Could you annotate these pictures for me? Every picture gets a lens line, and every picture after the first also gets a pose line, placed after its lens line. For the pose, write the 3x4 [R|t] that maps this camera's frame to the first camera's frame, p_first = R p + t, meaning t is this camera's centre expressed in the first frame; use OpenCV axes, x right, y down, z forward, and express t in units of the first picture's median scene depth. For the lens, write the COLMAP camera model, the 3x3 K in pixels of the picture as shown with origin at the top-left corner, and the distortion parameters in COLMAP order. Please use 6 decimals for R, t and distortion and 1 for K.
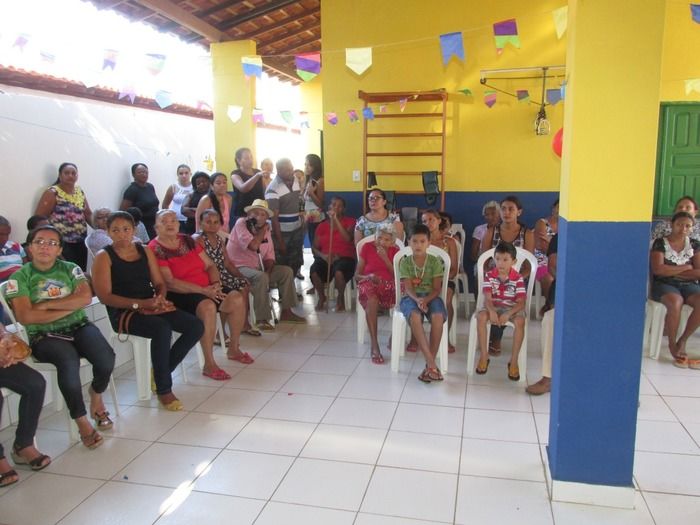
lens RADIAL K [[585.6, 0, 351.9], [0, 585.6, 262.3], [0, 0, 1]] dist [-0.030449, 0.010704]
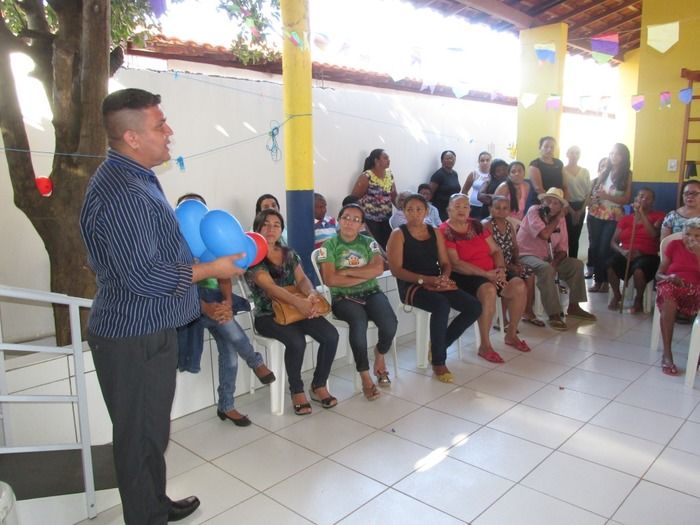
lens RADIAL K [[585.6, 0, 351.9], [0, 585.6, 262.3], [0, 0, 1]] dist [-0.030449, 0.010704]
pose [[0.870614, 0.089443, -0.483768, 0.030450], [-0.079426, 0.995989, 0.041208, 0.003132], [0.485513, 0.002548, 0.874226, -0.014685]]
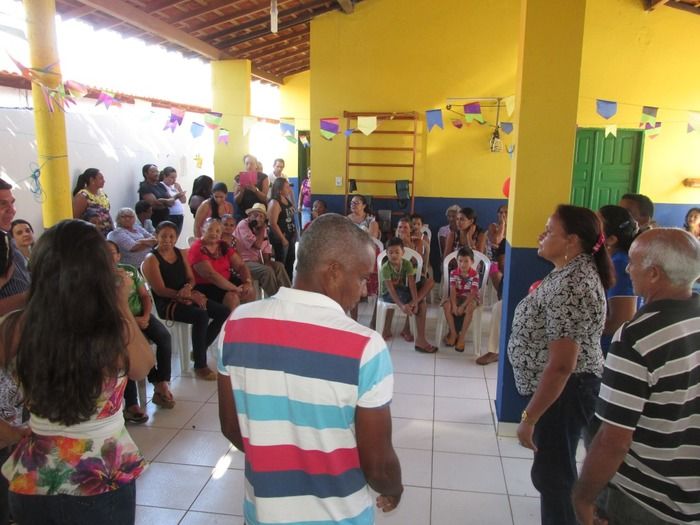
lens RADIAL K [[578.3, 0, 349.3], [0, 578.3, 252.9], [0, 0, 1]] dist [-0.082679, 0.000295]
pose [[0.997556, 0.012316, 0.068772, -0.062095], [-0.013818, 0.999675, 0.021414, -0.039139], [-0.068486, -0.022312, 0.997403, -0.186548]]
